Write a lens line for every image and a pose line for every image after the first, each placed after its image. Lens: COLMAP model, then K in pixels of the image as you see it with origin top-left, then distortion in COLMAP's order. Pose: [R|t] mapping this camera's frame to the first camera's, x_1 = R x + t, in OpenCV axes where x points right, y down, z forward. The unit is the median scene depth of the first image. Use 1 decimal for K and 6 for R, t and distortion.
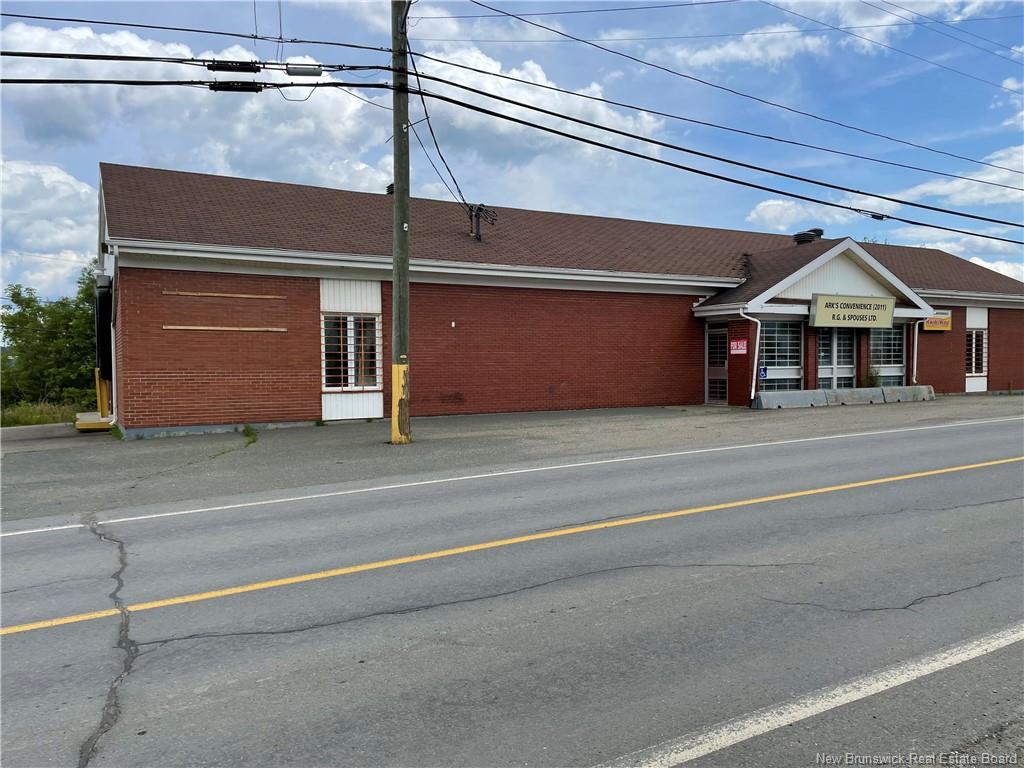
lens RADIAL K [[779.2, 0, 518.1], [0, 779.2, 387.9], [0, 0, 1]] dist [0.101786, -0.145272]
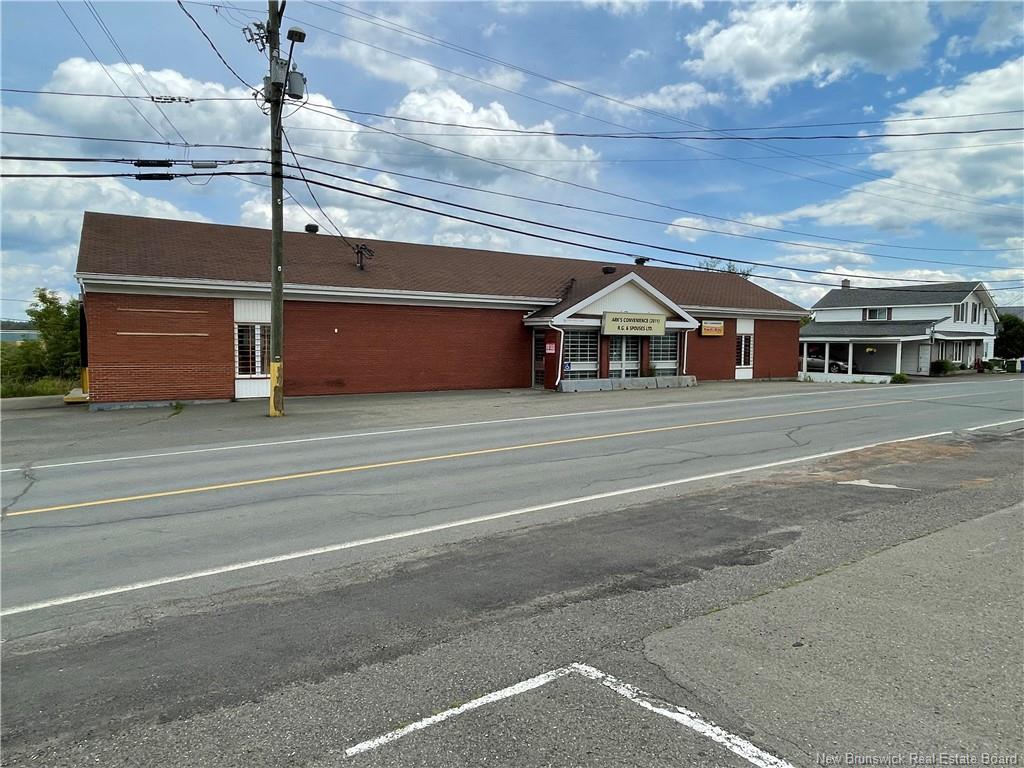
lens RADIAL K [[628.4, 0, 510.0], [0, 628.4, 370.3], [0, 0, 1]] dist [-0.000559, 0.001138]
pose [[0.998936, 0.013452, 0.044105, 0.153928], [-0.013918, 0.999850, 0.010269, -0.021812], [-0.043960, -0.010872, 0.998974, -0.125169]]
